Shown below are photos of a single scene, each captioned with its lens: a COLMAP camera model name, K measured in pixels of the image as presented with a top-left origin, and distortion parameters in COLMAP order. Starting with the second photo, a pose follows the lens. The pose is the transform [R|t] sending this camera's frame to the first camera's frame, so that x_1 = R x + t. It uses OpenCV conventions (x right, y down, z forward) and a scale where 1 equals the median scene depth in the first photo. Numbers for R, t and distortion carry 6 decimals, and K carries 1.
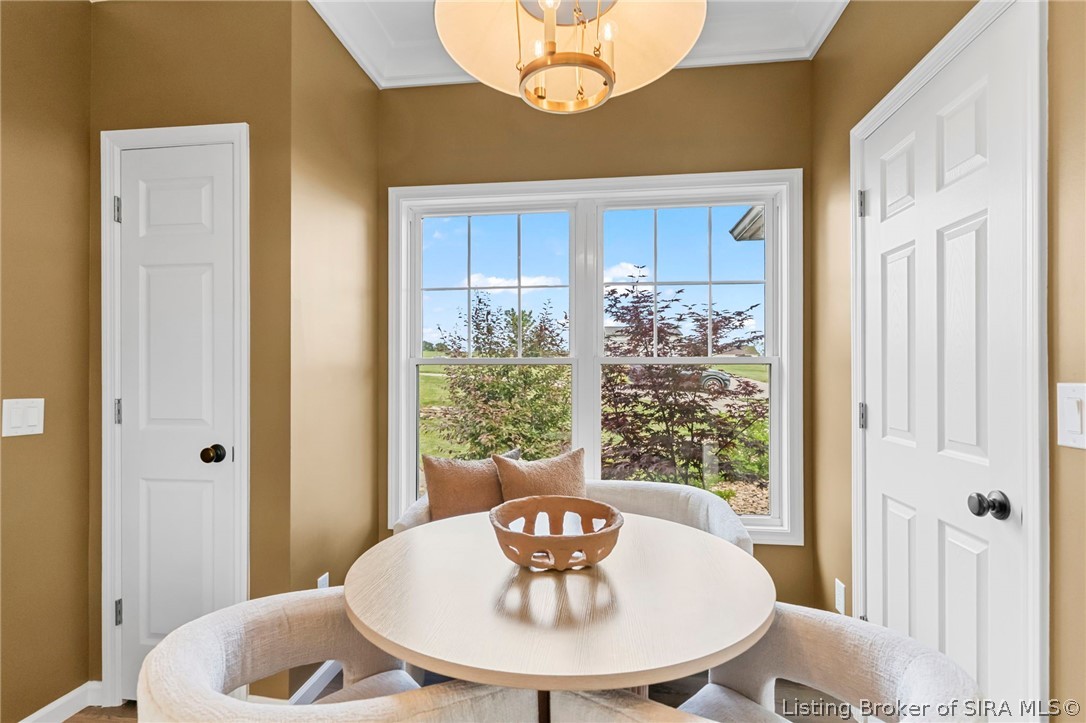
lens RADIAL K [[522.0, 0, 542.7], [0, 522.0, 372.1], [0, 0, 1]] dist [0.002643, 0.000945]
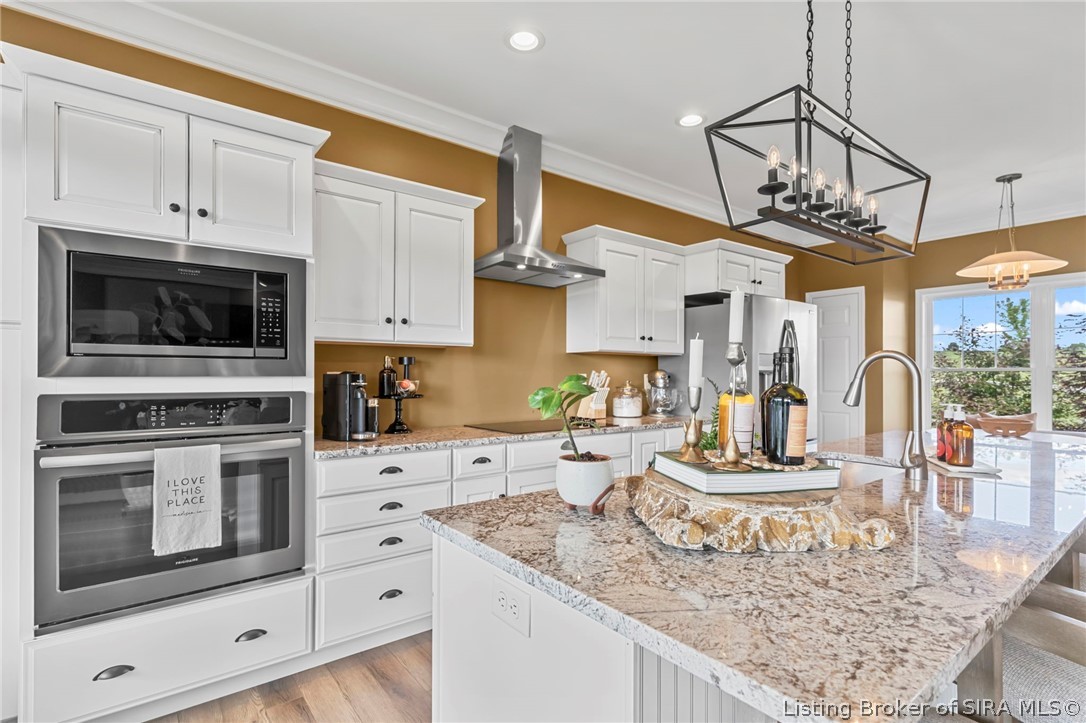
lens RADIAL K [[522.0, 0, 542.7], [0, 522.0, 372.1], [0, 0, 1]] dist [0.002643, 0.000945]
pose [[0.704928, -0.002616, -0.709274, 0.200616], [-0.001893, 0.999983, -0.005570, 0.006416], [0.709276, 0.005269, 0.704911, -2.116822]]
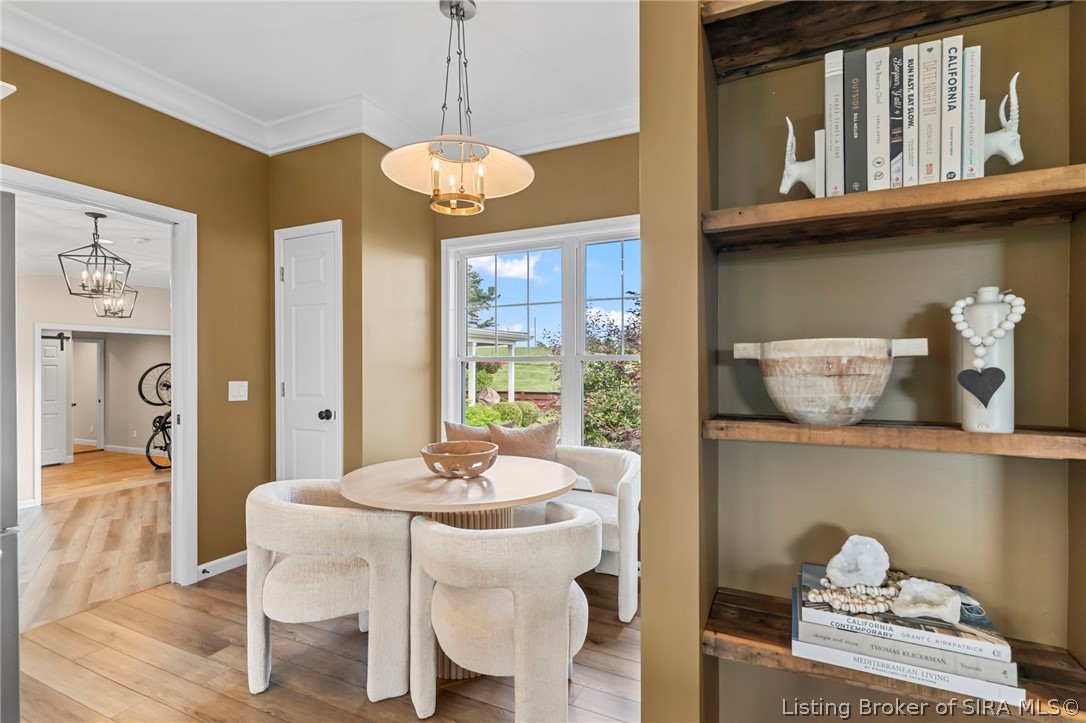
lens RADIAL K [[522.0, 0, 542.7], [0, 522.0, 372.1], [0, 0, 1]] dist [0.002643, 0.000945]
pose [[0.949503, 0.000573, -0.313757, 0.558185], [0.002033, 0.999966, 0.007980, 0.004585], [0.313751, -0.008214, 0.949470, -0.384113]]
